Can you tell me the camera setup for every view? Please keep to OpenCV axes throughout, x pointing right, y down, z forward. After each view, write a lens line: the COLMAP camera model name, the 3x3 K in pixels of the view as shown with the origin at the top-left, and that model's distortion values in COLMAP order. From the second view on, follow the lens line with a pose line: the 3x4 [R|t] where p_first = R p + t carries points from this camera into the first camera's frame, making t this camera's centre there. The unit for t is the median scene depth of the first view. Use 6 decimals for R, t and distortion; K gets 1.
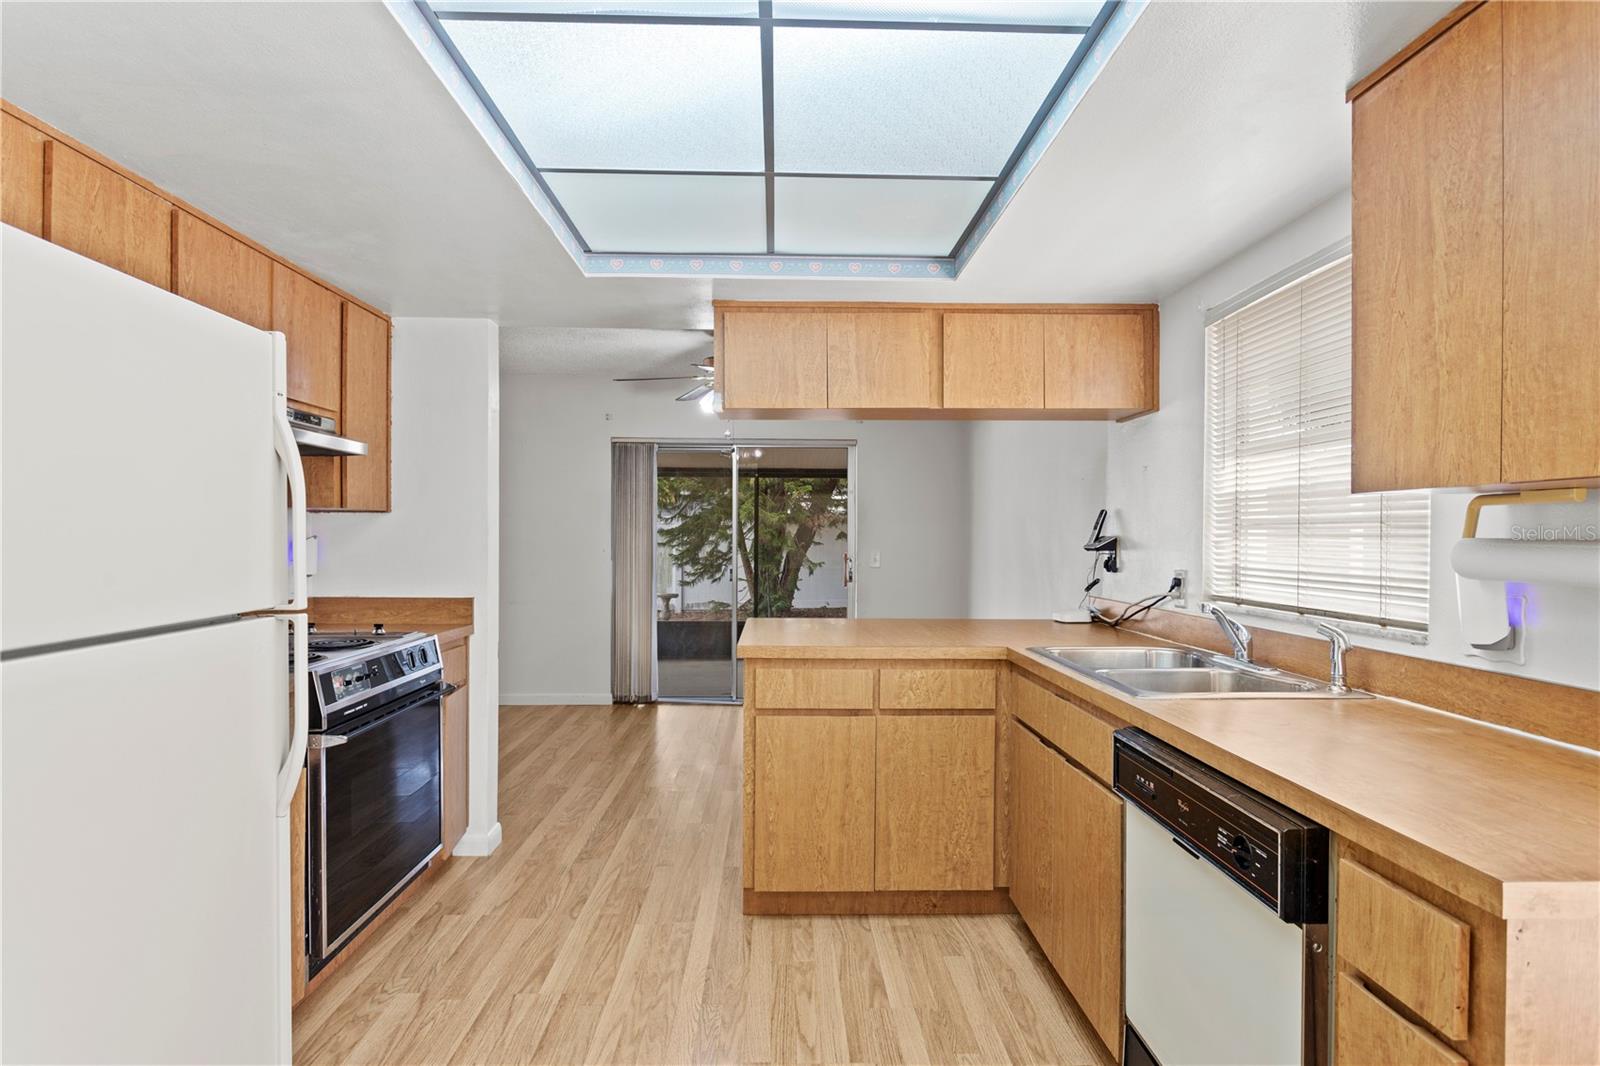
lens RADIAL K [[809.9, 0, 802.9], [0, 809.9, 537.9], [0, 0, 1]] dist [-0.015971, 0.009415]
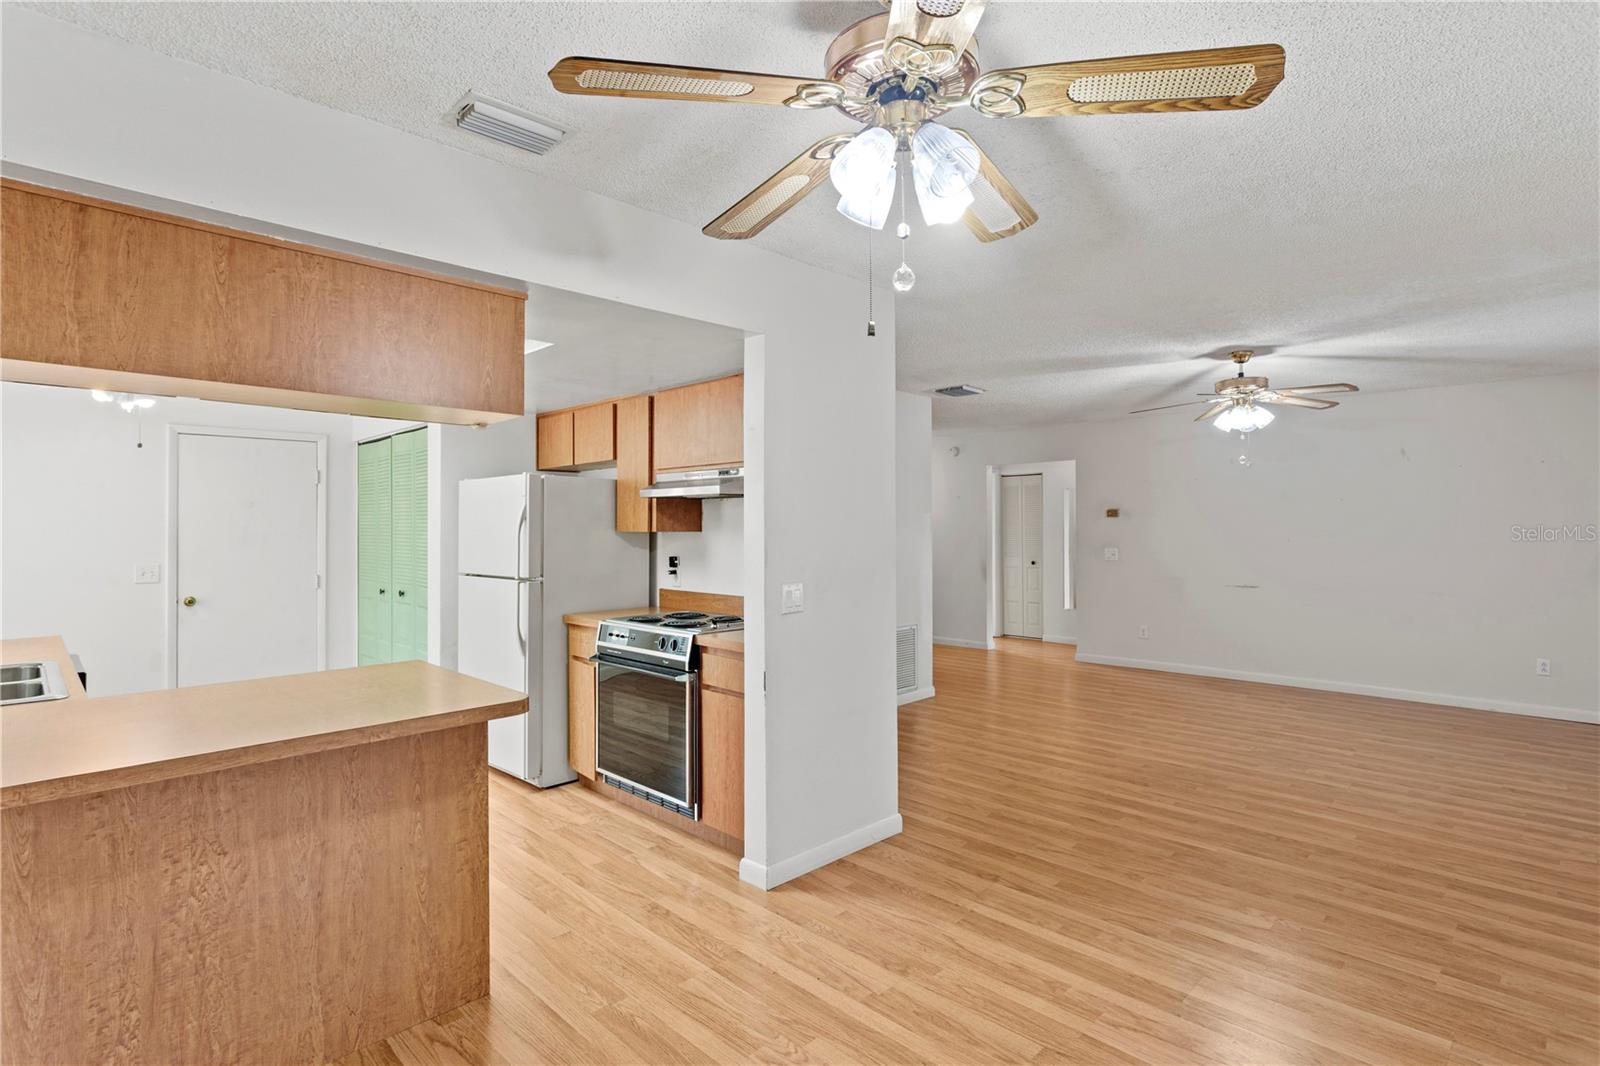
lens RADIAL K [[795.7, 0, 798.9], [0, 795.7, 522.4], [0, 0, 1]] dist [-0.008940, 0.002690]
pose [[-0.730427, -0.006614, -0.682959, 0.276442], [-0.001849, 0.999969, -0.007706, -0.045595], [0.682988, -0.004366, -0.730416, 2.120822]]
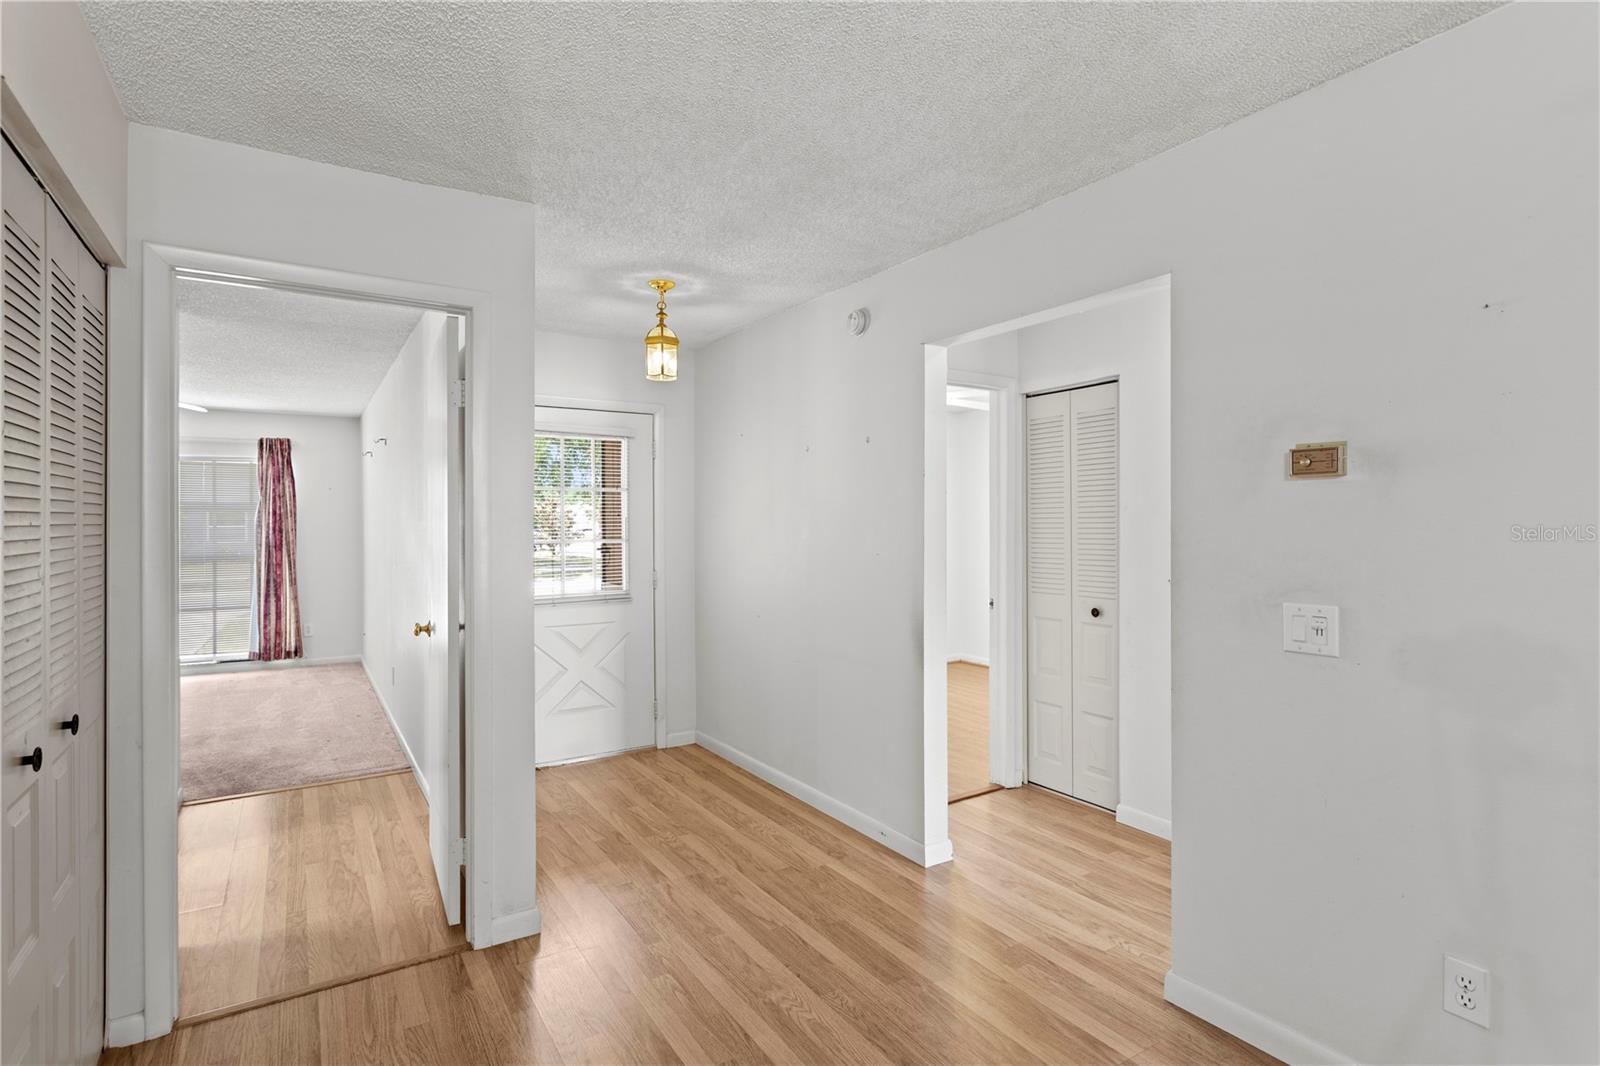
lens RADIAL K [[795.7, 0, 798.9], [0, 795.7, 522.4], [0, 0, 1]] dist [-0.008940, 0.002690]
pose [[-0.862783, -0.000957, -0.505573, -1.841424], [-0.000666, 0.999999, -0.000757, -0.048426], [0.505574, -0.000316, -0.862783, 1.135884]]
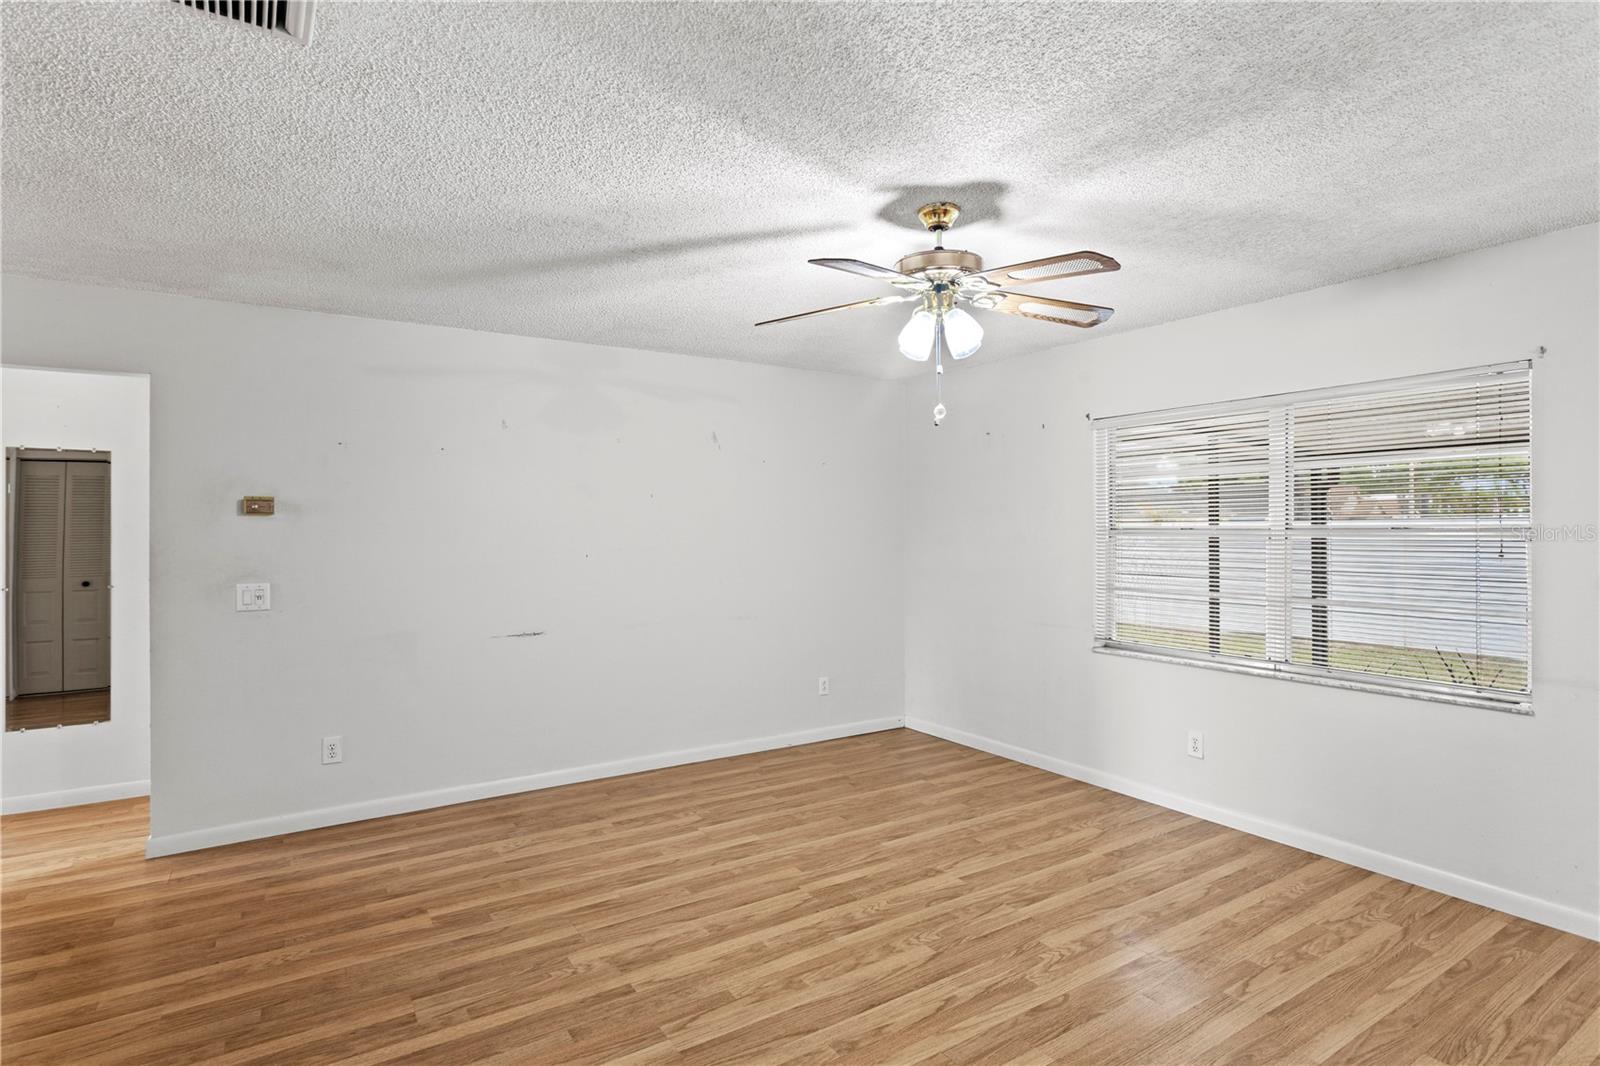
lens RADIAL K [[809.9, 0, 802.9], [0, 809.9, 537.9], [0, 0, 1]] dist [-0.015971, 0.009415]
pose [[0.518171, 0.004643, -0.855265, -0.957015], [0.001300, 0.999980, 0.006216, -0.058927], [0.855276, -0.004333, 0.518154, 0.831306]]
